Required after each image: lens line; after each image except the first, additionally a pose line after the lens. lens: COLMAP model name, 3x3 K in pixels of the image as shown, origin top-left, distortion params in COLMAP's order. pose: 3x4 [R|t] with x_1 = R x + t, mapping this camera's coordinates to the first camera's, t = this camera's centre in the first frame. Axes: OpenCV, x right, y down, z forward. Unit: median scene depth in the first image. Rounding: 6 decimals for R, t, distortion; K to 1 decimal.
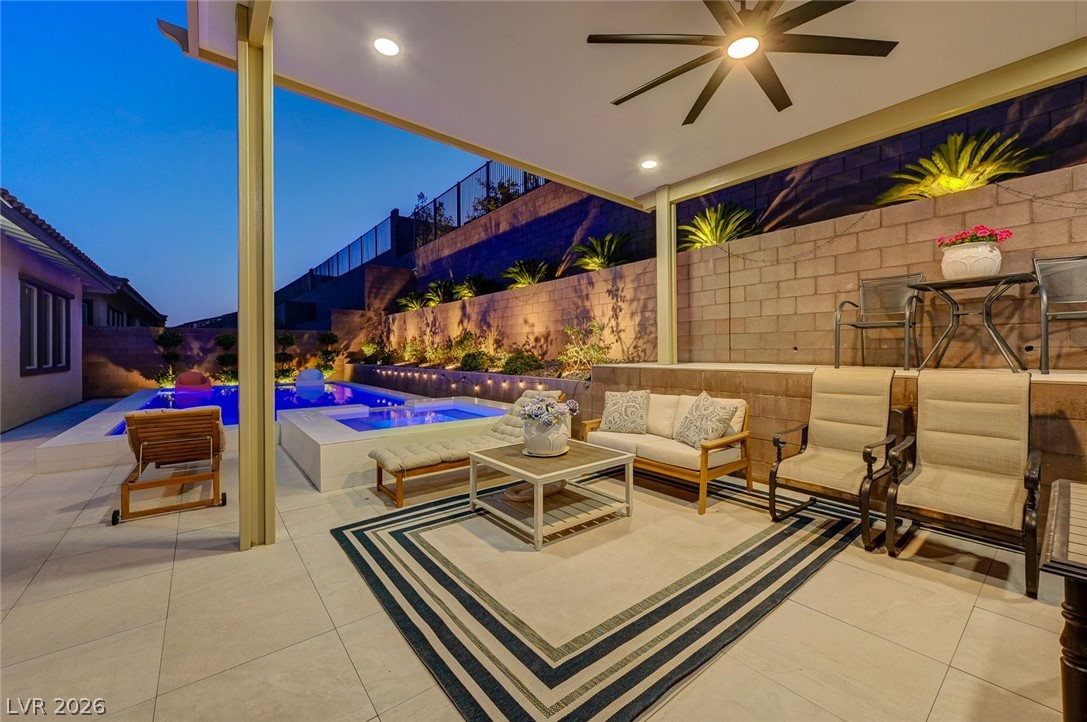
lens RADIAL K [[433.0, 0, 546.8], [0, 433.0, 352.1], [0, 0, 1]] dist [-0.000684, -0.000216]
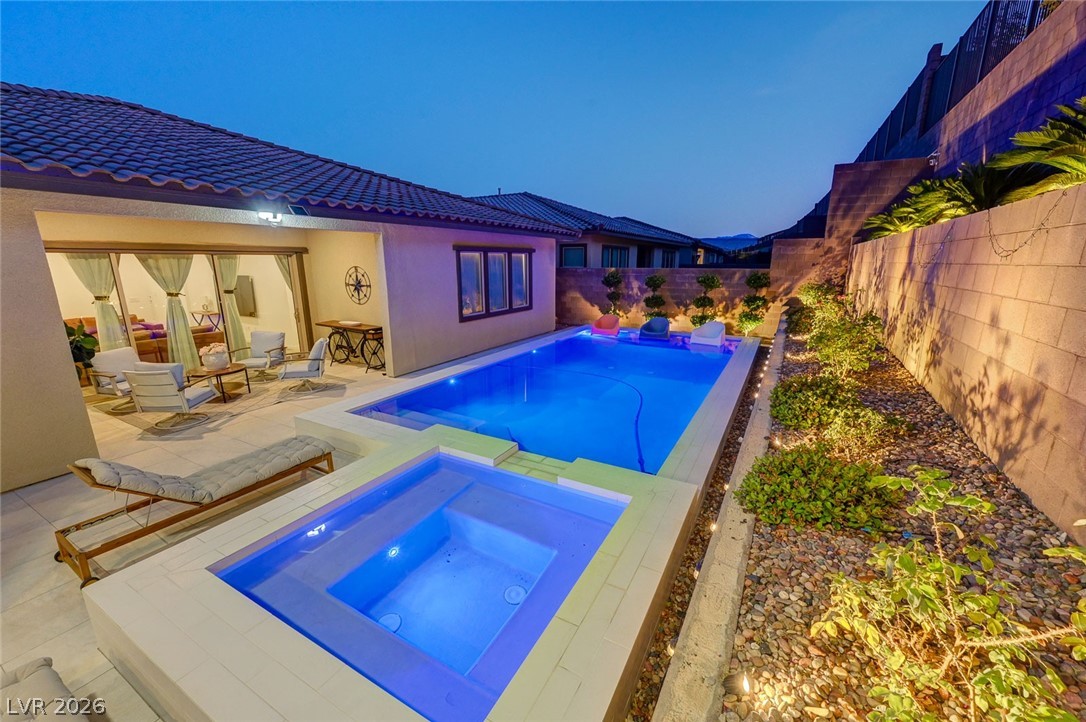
lens RADIAL K [[425.3, 0, 546.9], [0, 425.3, 364.7], [0, 0, 1]] dist [-0.006257, 0.000108]
pose [[0.384990, 0.222724, -0.895643, 0.139073], [-0.001059, 0.970550, 0.240896, -0.146839], [0.922920, -0.091794, 0.373888, 0.767732]]
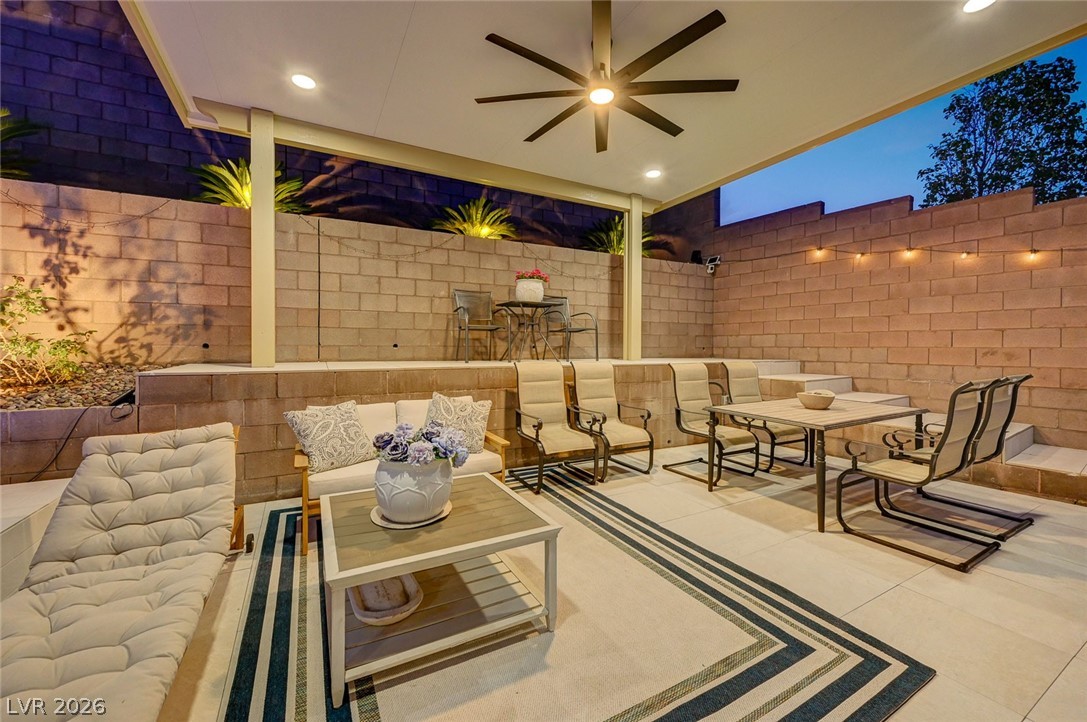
lens RADIAL K [[435.5, 0, 549.1], [0, 435.5, 353.4], [0, 0, 1]] dist [-0.002926, -0.000157]
pose [[0.161305, -0.008000, 0.986872, -0.265795], [-0.001228, 0.999965, 0.008306, 0.000616], [-0.986904, -0.002552, 0.161290, 0.331367]]
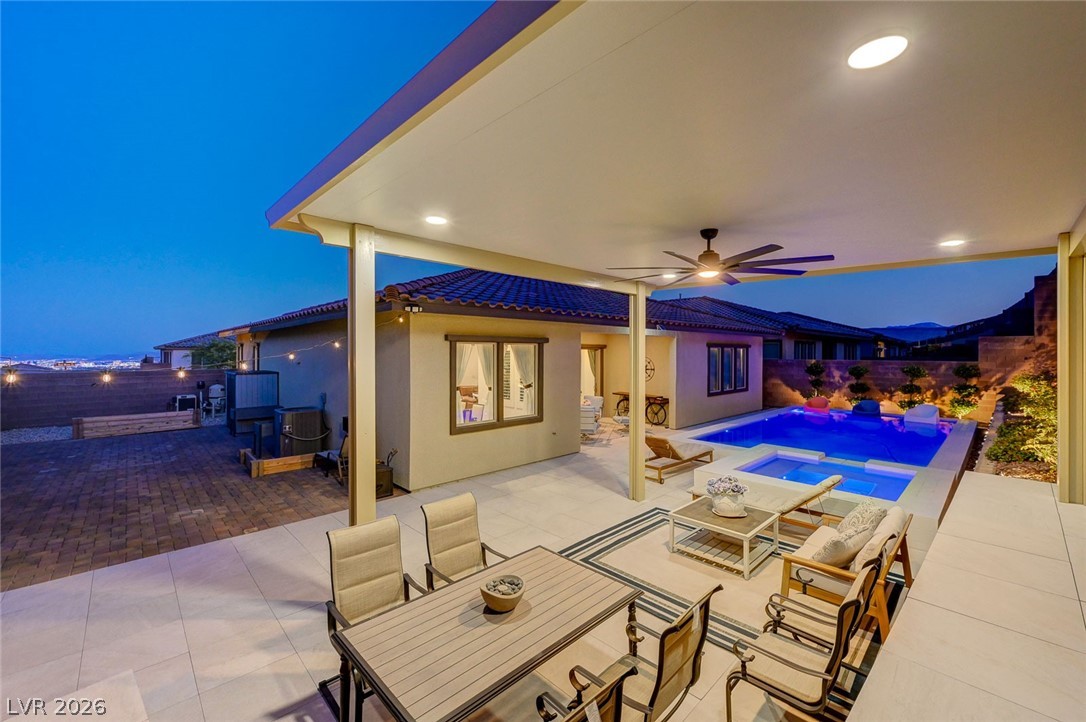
lens RADIAL K [[432.6, 0, 546.3], [0, 432.6, 352.1], [0, 0, 1]] dist [-0.000684, -0.000216]
pose [[0.093776, 0.004485, -0.995583, 0.661917], [-0.005035, 0.999979, 0.004030, -0.152690], [0.995581, 0.004635, 0.093796, 0.105943]]
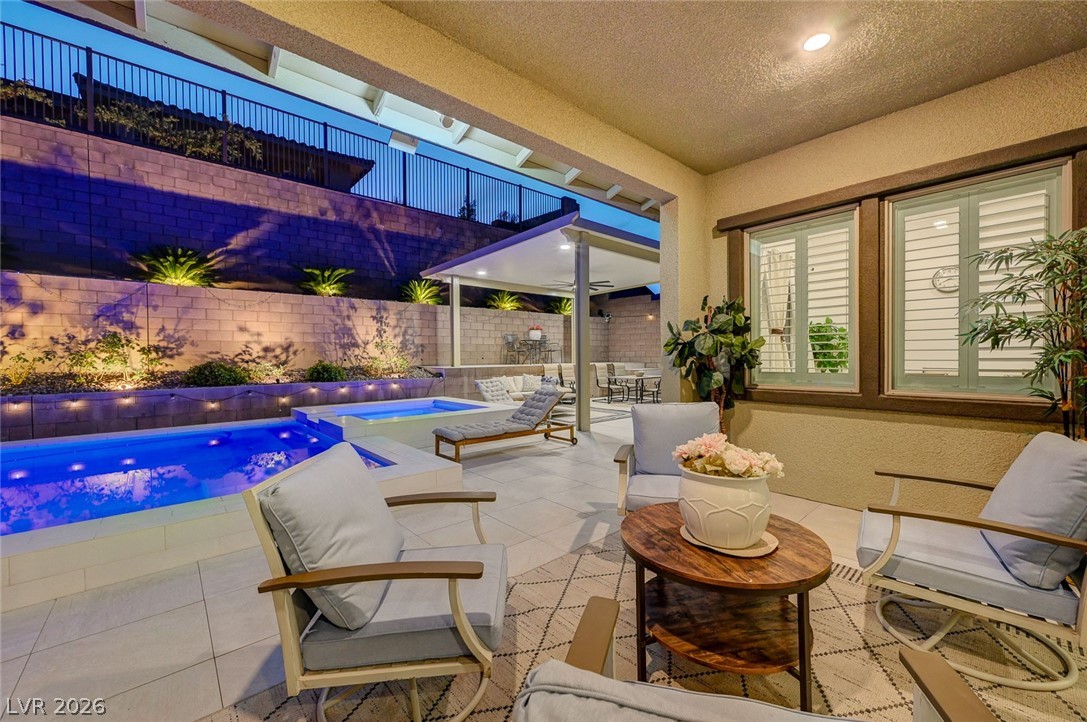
lens RADIAL K [[425.7, 0, 547.4], [0, 425.7, 364.7], [0, 0, 1]] dist [-0.006257, 0.000108]
pose [[-0.057435, -0.013610, 0.998256, -1.276611], [0.010286, 0.999846, 0.014224, -0.002252], [-0.998296, 0.011085, -0.057286, 0.539356]]
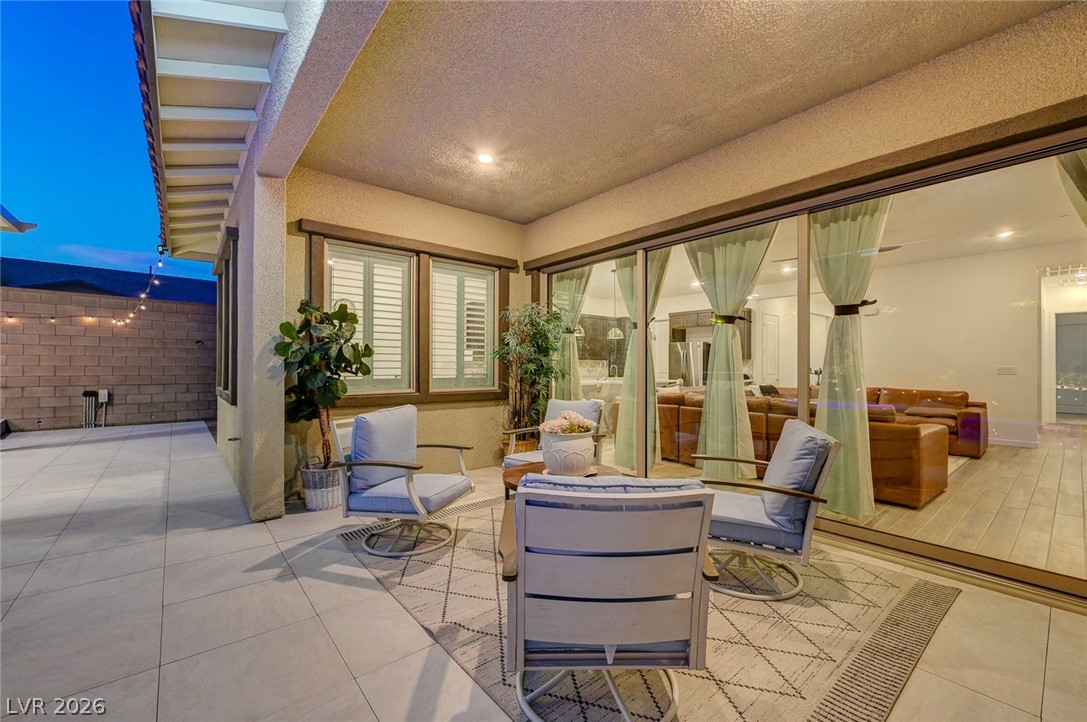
lens RADIAL K [[444.7, 0, 543.5], [0, 444.7, 361.0], [0, 0, 1]] dist [0.000141, 0.000061]
pose [[-0.999826, 0.003868, -0.018229, -1.011116], [0.004104, 0.999908, -0.012930, 0.002431], [0.018177, -0.013003, -0.999750, 0.841673]]
